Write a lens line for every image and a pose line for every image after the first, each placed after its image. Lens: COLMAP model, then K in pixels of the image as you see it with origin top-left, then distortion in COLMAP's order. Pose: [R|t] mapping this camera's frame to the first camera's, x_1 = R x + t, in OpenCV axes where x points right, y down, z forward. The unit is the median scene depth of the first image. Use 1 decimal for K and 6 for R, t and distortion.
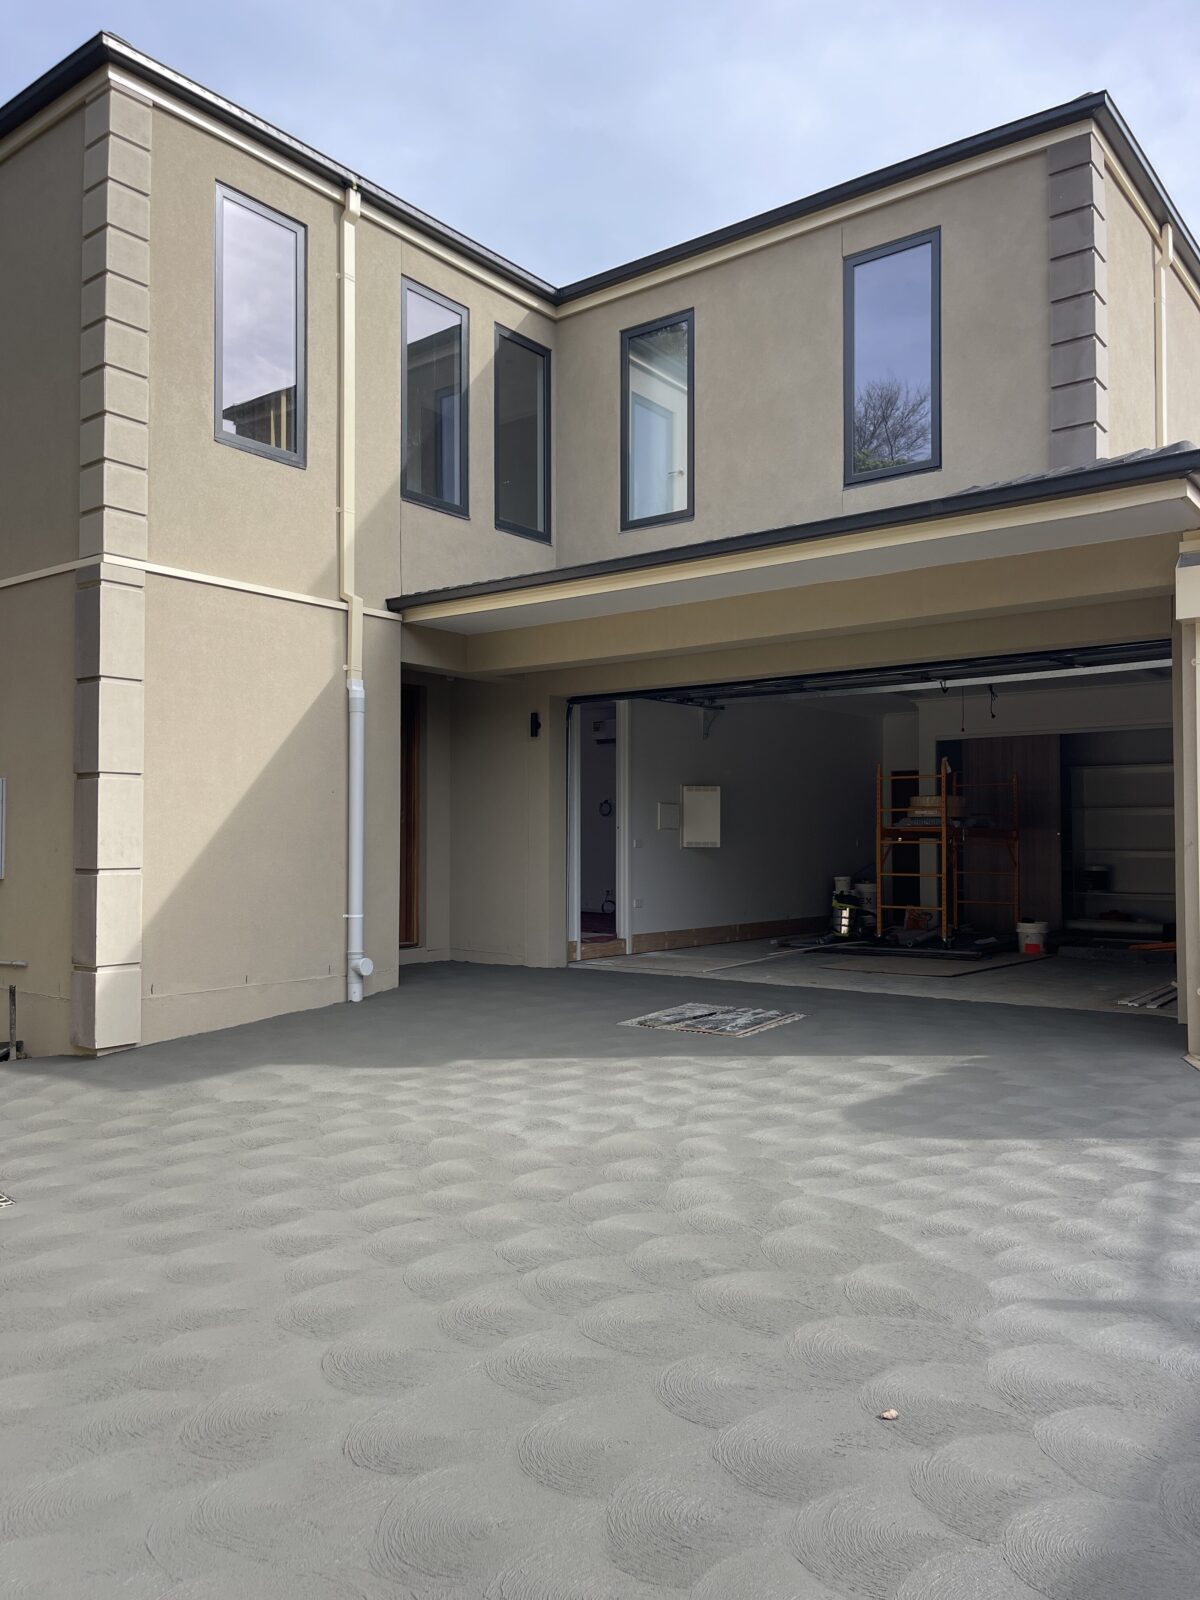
lens RADIAL K [[1210.4, 0, 597.4], [0, 1210.4, 807.4], [0, 0, 1]] dist [-0.014413, -0.014284]
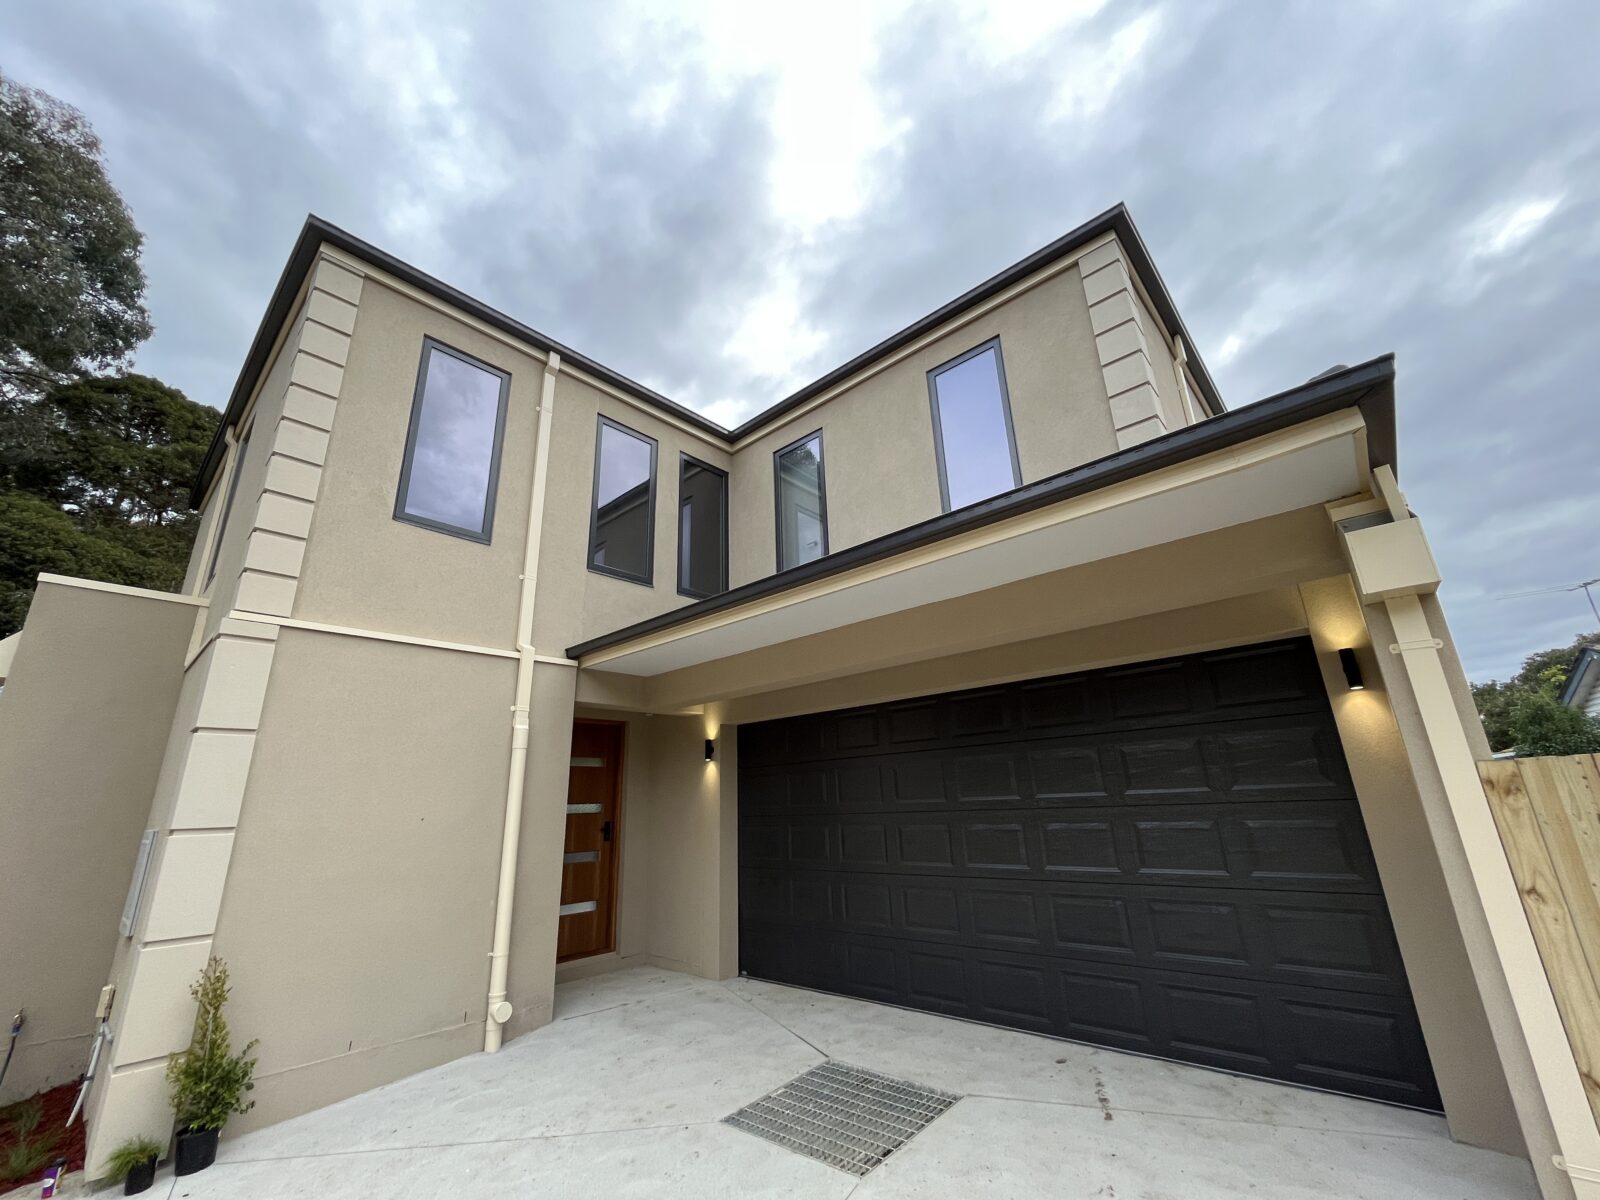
lens RADIAL K [[650.4, 0, 791.5], [0, 650.4, 595.7], [0, 0, 1]] dist [0.018125, 0.000050]
pose [[0.994859, -0.065917, -0.076879, 0.100492], [0.041482, 0.957797, -0.284435, -0.030873], [0.092383, 0.279784, 0.955608, 0.394516]]
